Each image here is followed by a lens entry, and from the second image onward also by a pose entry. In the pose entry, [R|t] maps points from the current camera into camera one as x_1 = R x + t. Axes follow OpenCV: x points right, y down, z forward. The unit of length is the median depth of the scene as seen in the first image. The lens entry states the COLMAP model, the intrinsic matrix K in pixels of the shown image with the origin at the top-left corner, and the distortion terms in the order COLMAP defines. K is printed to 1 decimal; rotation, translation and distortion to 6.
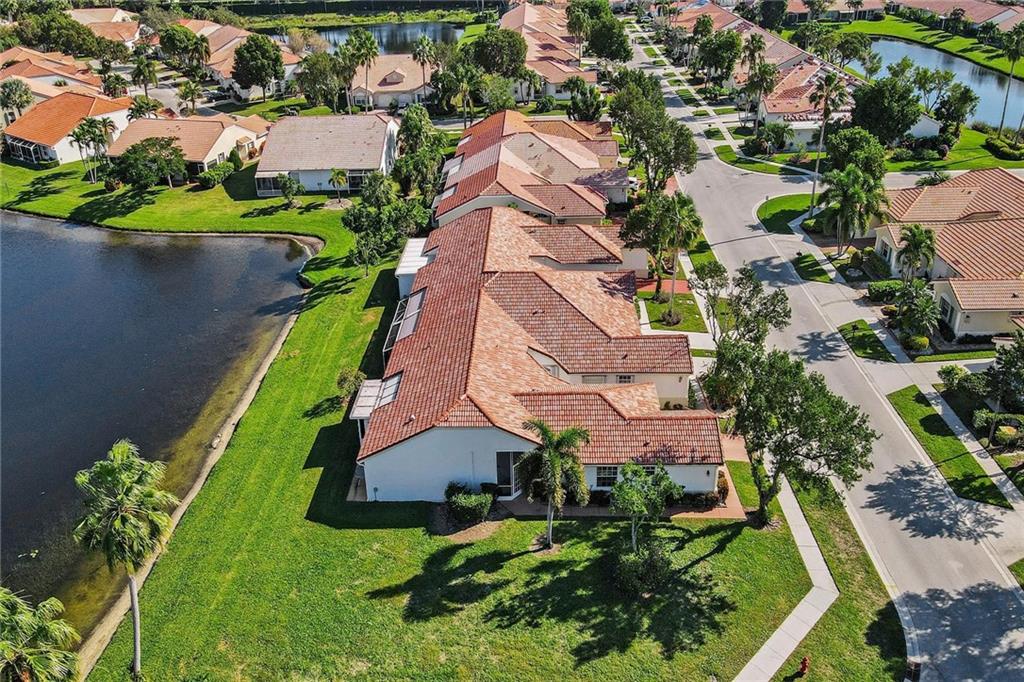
lens RADIAL K [[718.7, 0, 502.8], [0, 718.7, 344.0], [0, 0, 1]] dist [0.002388, 0.005193]
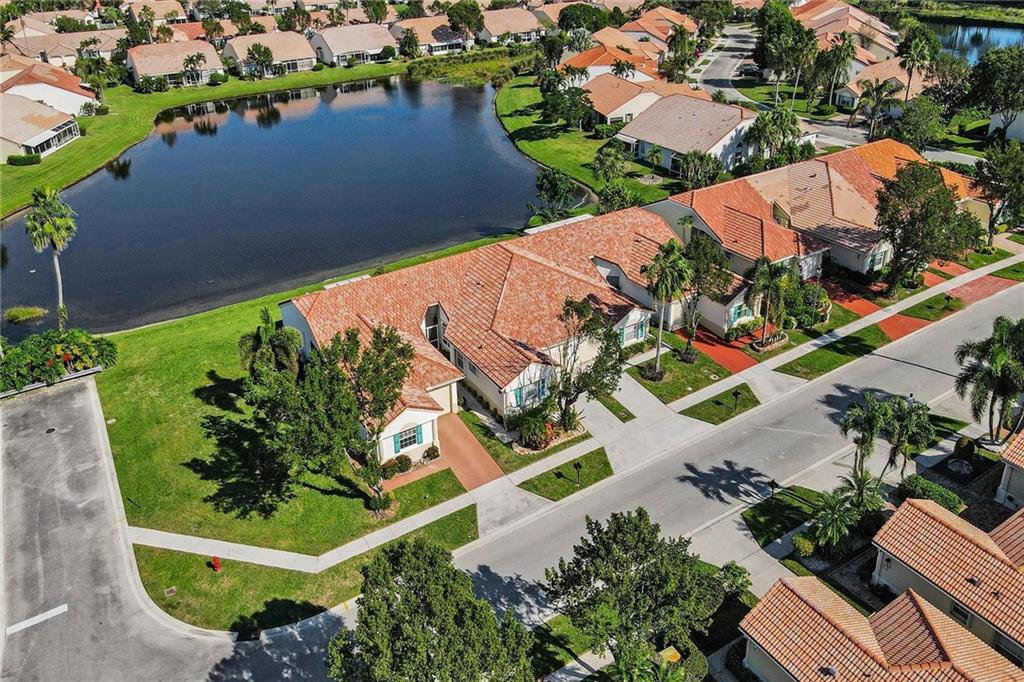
lens RADIAL K [[747.2, 0, 505.6], [0, 747.2, 296.8], [0, 0, 1]] dist [-0.006308, 0.050245]
pose [[0.554333, 0.396306, -0.731886, 0.548900], [-0.419699, 0.892470, 0.165378, -0.138958], [0.718726, 0.215498, 0.661055, 0.163309]]
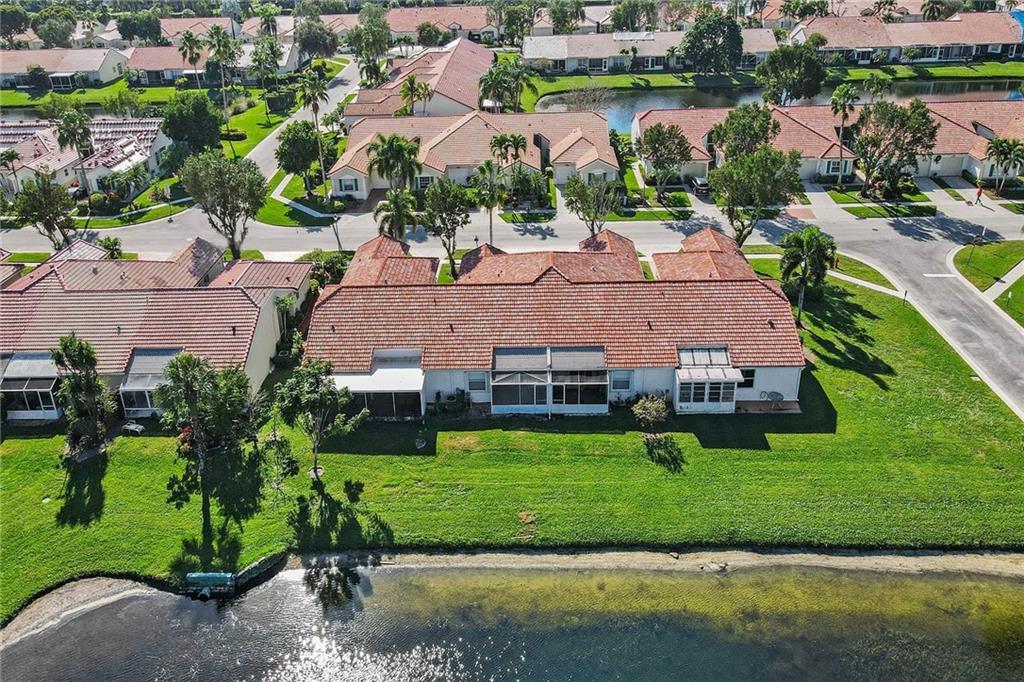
lens RADIAL K [[761.7, 0, 502.7], [0, 761.7, 264.4], [0, 0, 1]] dist [0.009494, 0.004915]
pose [[0.000273, -0.394325, 0.918971, -0.617268], [0.546781, 0.769491, 0.330021, -0.307974], [-0.837276, 0.502386, 0.215819, 0.513373]]
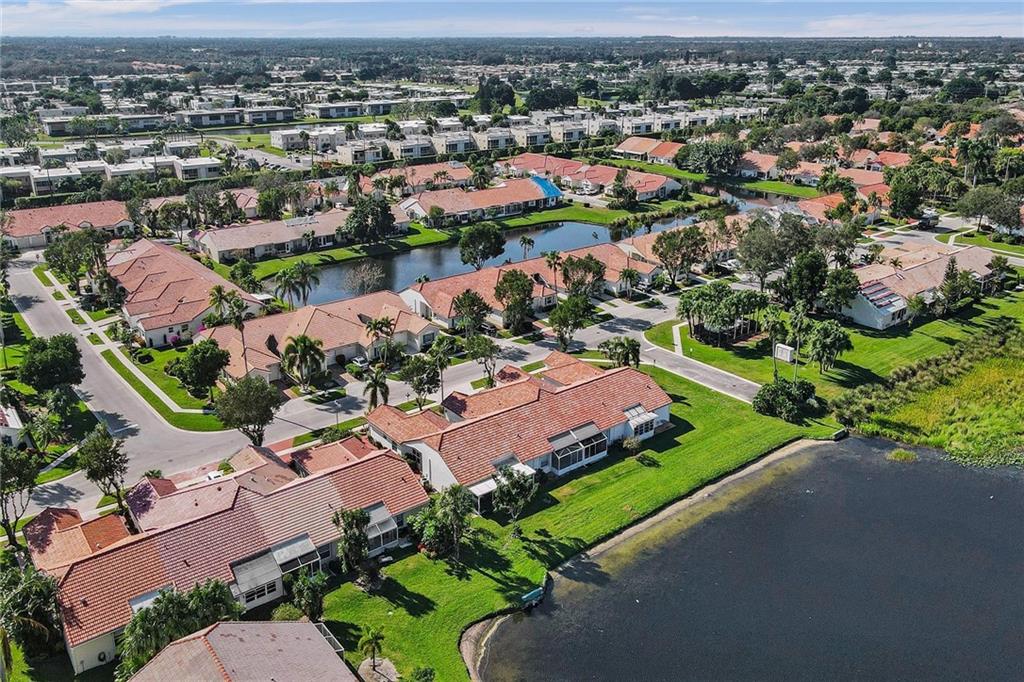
lens RADIAL K [[784.4, 0, 497.4], [0, 784.4, 341.8], [0, 0, 1]] dist [0.004893, 0.002072]
pose [[-0.642108, -0.244225, 0.726671, -0.788068], [0.417766, 0.683307, 0.598802, -0.828151], [-0.642782, 0.688074, -0.336728, 1.005694]]
